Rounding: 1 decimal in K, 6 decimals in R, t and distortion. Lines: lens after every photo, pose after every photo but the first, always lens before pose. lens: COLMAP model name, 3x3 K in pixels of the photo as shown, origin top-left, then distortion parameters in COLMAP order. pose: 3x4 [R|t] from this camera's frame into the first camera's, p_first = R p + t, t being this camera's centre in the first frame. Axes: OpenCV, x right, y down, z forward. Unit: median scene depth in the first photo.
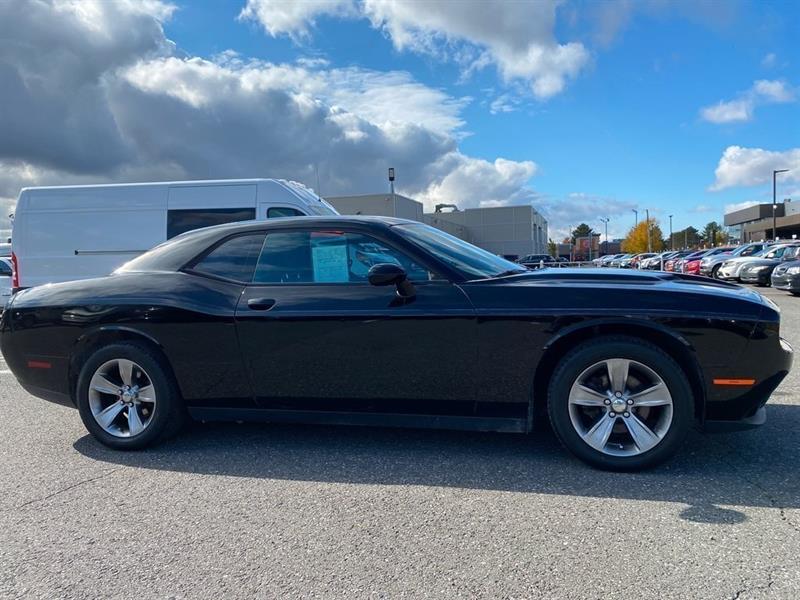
lens RADIAL K [[626.1, 0, 391.8], [0, 626.1, 302.8], [0, 0, 1]] dist [-0.014218, 0.030148]
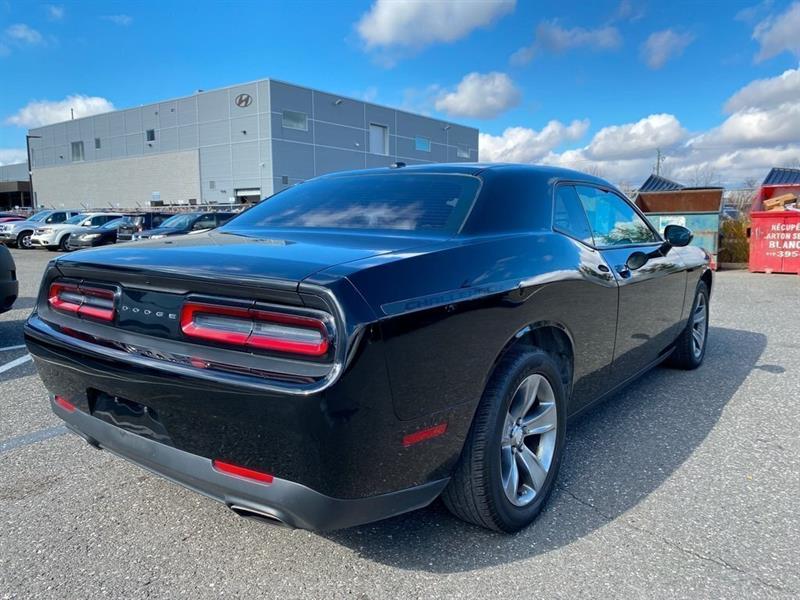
lens RADIAL K [[626.1, 0, 399.0], [0, 626.1, 303.3], [0, 0, 1]] dist [-0.014218, 0.030148]
pose [[0.331920, -0.089095, 0.939091, -0.886610], [0.043920, 0.995910, 0.078962, -0.020051], [-0.942285, 0.015036, 0.334475, 0.828406]]
